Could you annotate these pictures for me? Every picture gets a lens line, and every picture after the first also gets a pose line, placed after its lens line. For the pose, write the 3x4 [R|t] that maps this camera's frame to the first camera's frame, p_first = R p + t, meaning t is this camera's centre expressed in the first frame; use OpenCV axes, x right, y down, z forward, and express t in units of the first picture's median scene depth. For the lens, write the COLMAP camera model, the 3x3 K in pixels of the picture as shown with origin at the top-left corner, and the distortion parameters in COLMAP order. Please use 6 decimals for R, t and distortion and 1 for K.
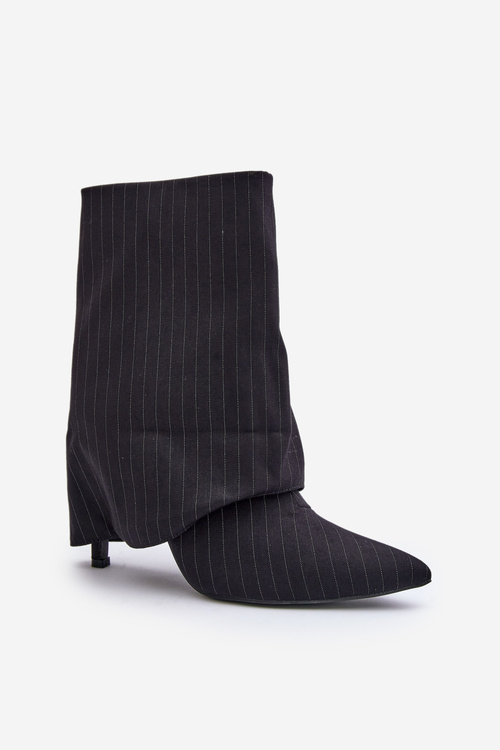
lens RADIAL K [[1108.0, 0, 250.0], [0, 1108.0, 375.0], [0, 0, 1]] dist [-0.013029, -0.020792]
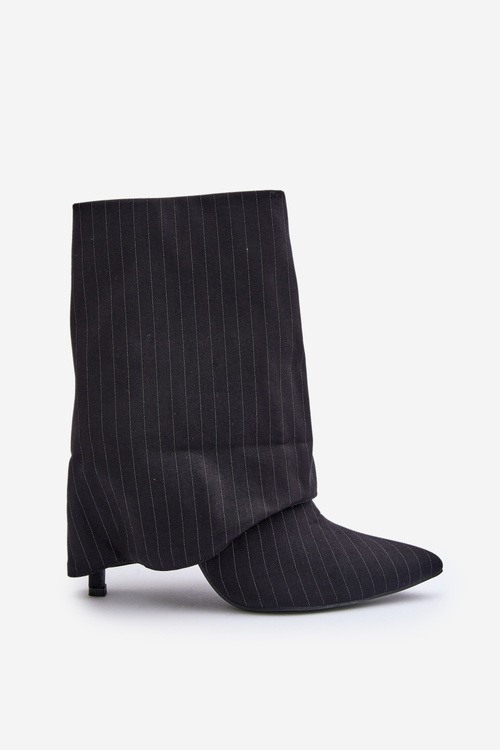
lens RADIAL K [[1108.0, 0, 250.0], [0, 1108.0, 375.0], [0, 0, 1]] dist [-0.013029, -0.020792]
pose [[0.932530, -0.040488, 0.358815, -0.384926], [0.044202, 0.999020, -0.002151, -0.011383], [-0.358376, 0.017867, 0.933406, 0.051483]]
